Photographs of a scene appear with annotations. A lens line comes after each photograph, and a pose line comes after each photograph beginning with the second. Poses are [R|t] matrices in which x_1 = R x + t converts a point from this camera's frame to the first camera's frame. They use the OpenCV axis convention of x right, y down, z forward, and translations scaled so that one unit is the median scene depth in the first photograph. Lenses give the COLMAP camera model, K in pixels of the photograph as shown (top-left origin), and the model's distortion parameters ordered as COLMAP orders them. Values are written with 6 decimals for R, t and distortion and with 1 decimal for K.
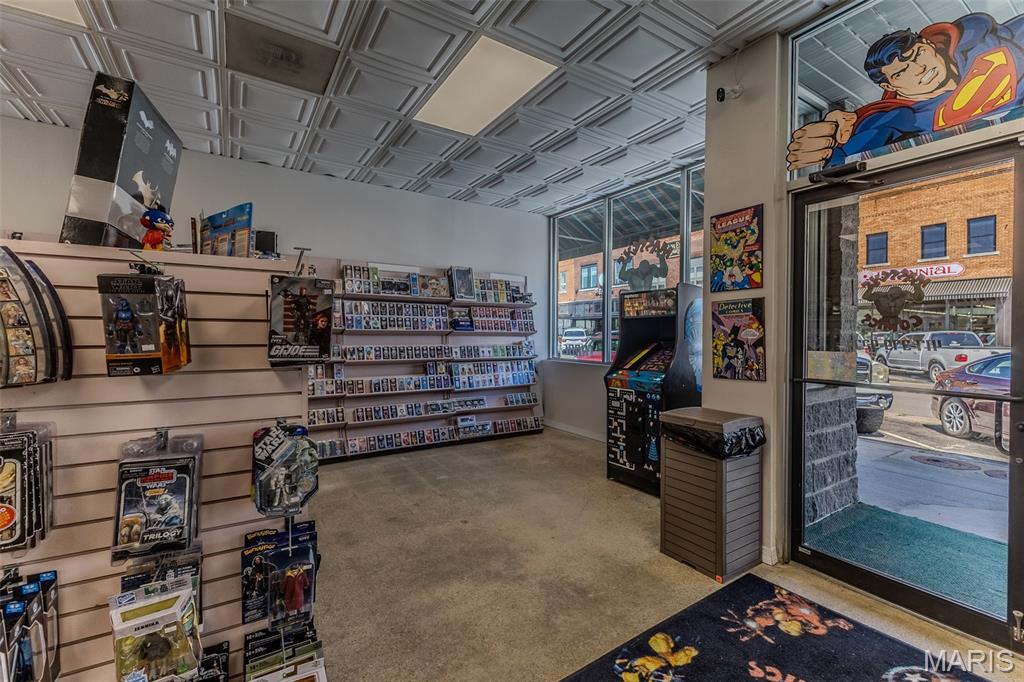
lens RADIAL K [[443.1, 0, 521.2], [0, 443.1, 342.0], [0, 0, 1]] dist [0.017618, -0.001534]
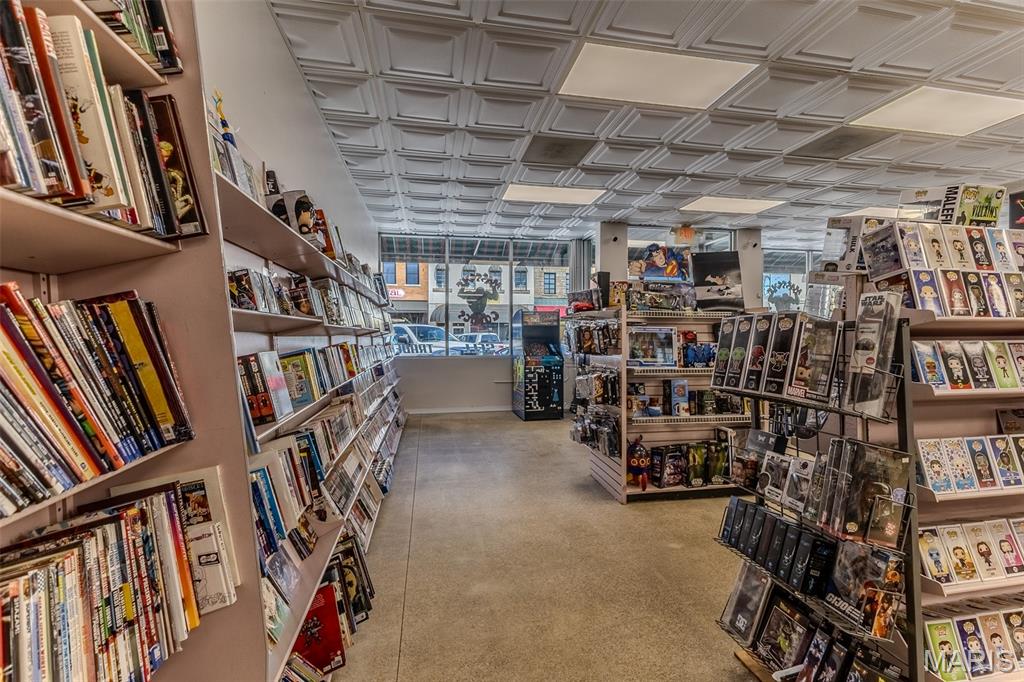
lens RADIAL K [[443.1, 0, 506.0], [0, 443.1, 339.6], [0, 0, 1]] dist [0.017618, -0.001534]
pose [[0.382712, -0.009702, 0.923817, -1.394044], [0.016747, 0.999853, 0.003563, -0.008488], [-0.923716, 0.014108, 0.382818, 0.418684]]
